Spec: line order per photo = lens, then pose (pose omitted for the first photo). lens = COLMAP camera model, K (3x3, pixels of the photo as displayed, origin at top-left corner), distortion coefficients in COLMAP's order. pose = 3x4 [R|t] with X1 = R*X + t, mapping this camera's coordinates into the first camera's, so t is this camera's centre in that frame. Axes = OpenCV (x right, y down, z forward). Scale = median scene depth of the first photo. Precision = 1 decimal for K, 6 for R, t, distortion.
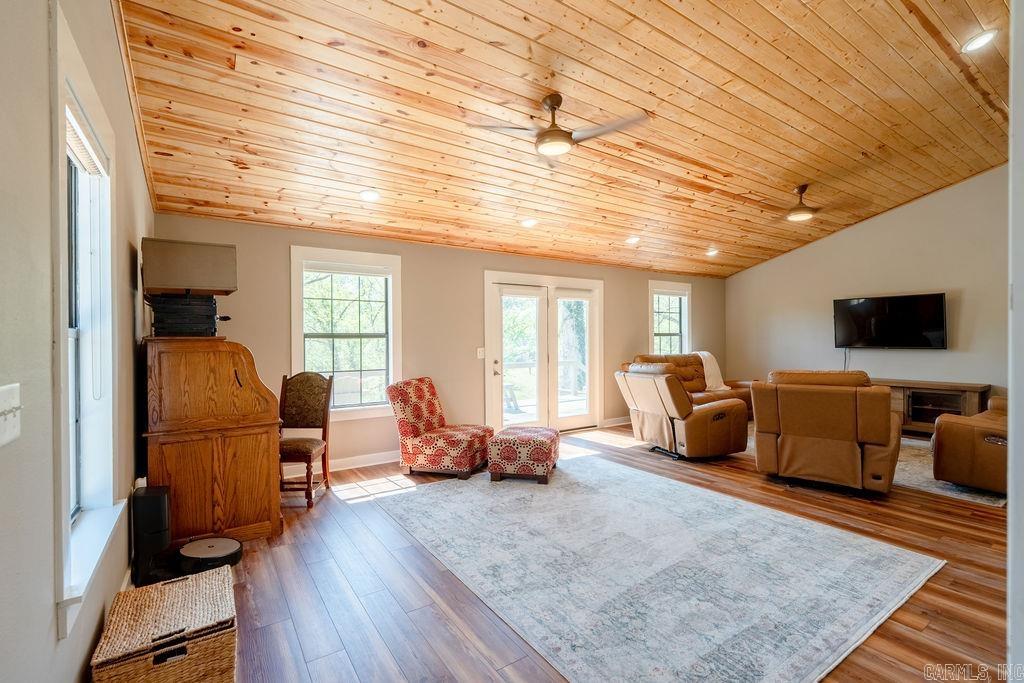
lens RADIAL K [[457.2, 0, 512.4], [0, 457.2, 339.8], [0, 0, 1]] dist [-0.004164, 0.002639]
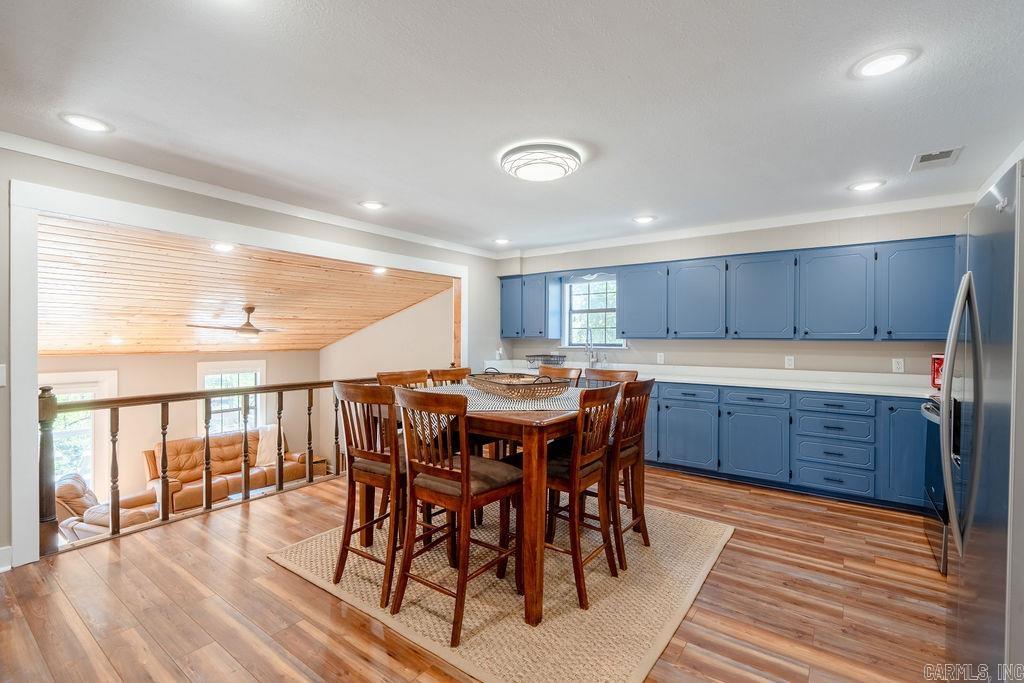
lens RADIAL K [[457.2, 0, 508.8], [0, 457.2, 340.9], [0, 0, 1]] dist [-0.004164, 0.002639]
pose [[0.943355, 0.015552, 0.331419, 0.807420], [-0.017384, 0.999846, 0.002566, -0.254360], [-0.331328, -0.008182, 0.943480, -0.275761]]
